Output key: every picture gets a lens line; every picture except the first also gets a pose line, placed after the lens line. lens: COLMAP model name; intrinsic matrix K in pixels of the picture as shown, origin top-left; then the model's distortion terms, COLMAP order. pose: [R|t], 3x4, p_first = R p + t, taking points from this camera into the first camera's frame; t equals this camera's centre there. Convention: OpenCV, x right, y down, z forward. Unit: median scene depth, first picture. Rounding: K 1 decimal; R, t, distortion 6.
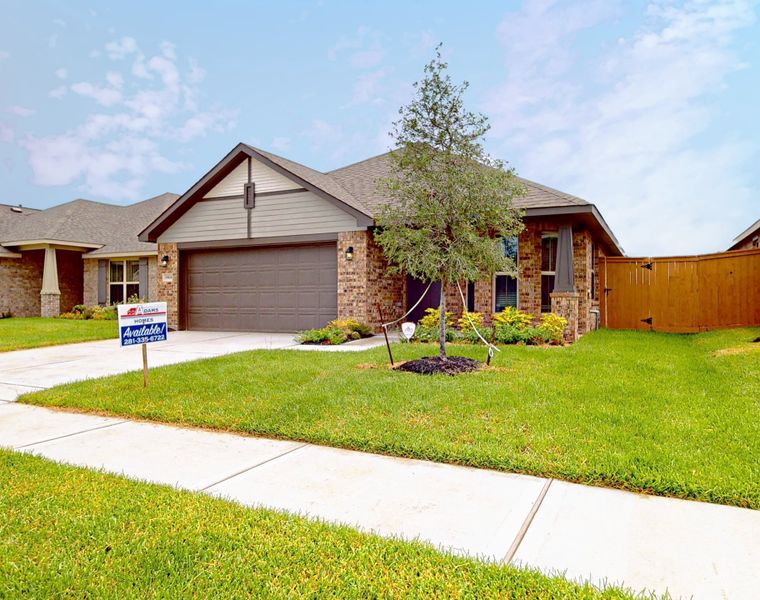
lens RADIAL K [[550.1, 0, 379.8], [0, 550.1, 302.7], [0, 0, 1]] dist [-0.003286, 0.001578]
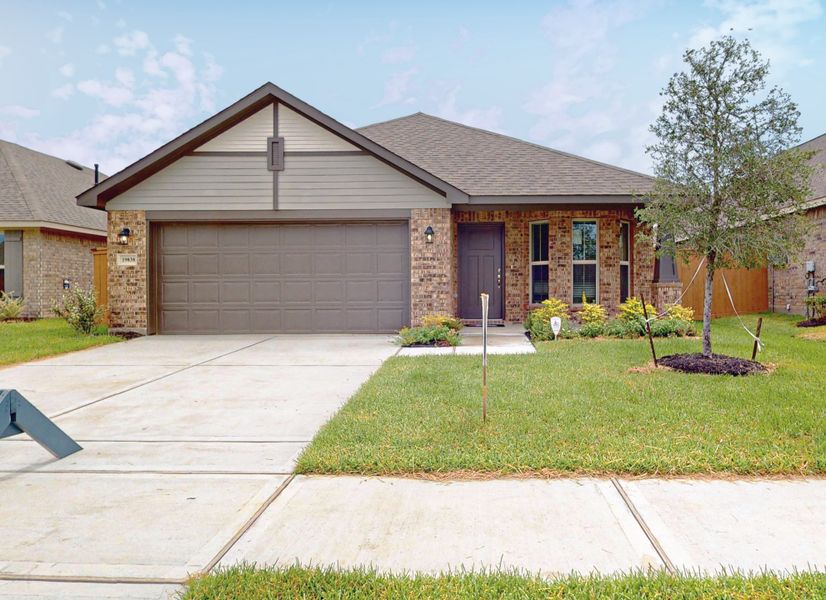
lens RADIAL K [[568.5, 0, 413.0], [0, 568.5, 294.3], [0, 0, 1]] dist [0.004636, -0.002158]
pose [[0.907526, -0.005389, 0.419962, -0.402384], [0.005591, 0.999984, 0.000749, -0.000555], [-0.419960, 0.001668, 0.907541, 0.212182]]
